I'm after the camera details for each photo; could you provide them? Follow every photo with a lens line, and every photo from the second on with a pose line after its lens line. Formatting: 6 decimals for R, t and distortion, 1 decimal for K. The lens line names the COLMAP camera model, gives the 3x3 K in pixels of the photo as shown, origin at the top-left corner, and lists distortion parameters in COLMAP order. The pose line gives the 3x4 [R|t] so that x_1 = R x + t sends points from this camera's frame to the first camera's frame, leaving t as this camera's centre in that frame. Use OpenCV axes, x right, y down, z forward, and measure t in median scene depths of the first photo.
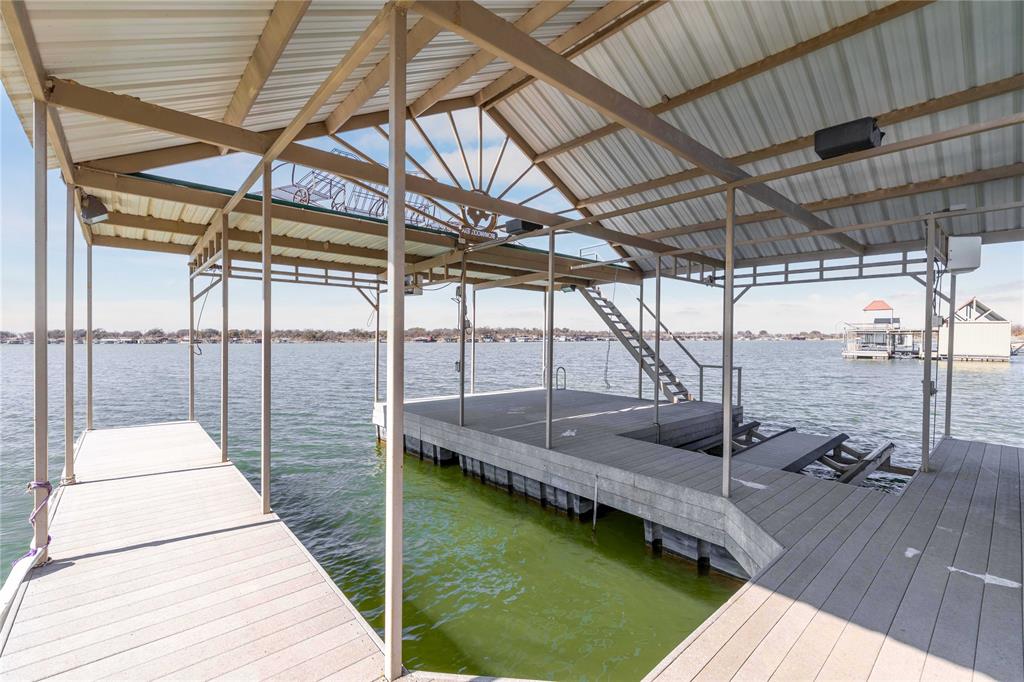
lens RADIAL K [[443.7, 0, 508.7], [0, 443.7, 340.1], [0, 0, 1]] dist [-0.004509, -0.000091]
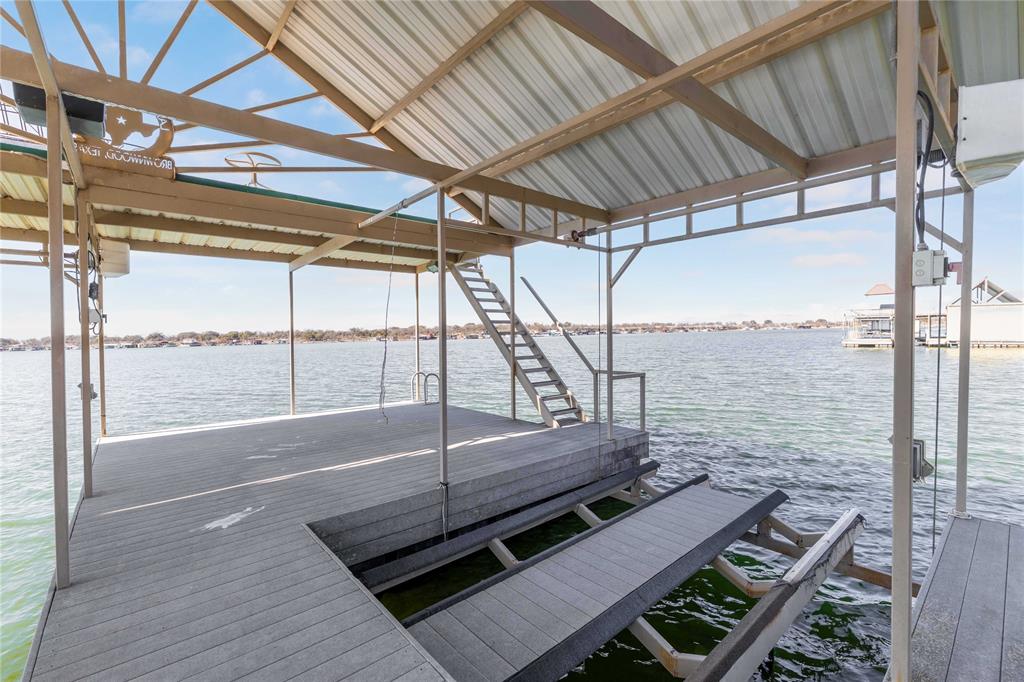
lens RADIAL K [[443.7, 0, 514.9], [0, 443.7, 340.7], [0, 0, 1]] dist [-0.004509, -0.000091]
pose [[0.999716, -0.023512, -0.003854, 0.277552], [0.023557, 0.999653, 0.011821, 0.000208], [0.003575, -0.011908, 0.999923, 0.280461]]
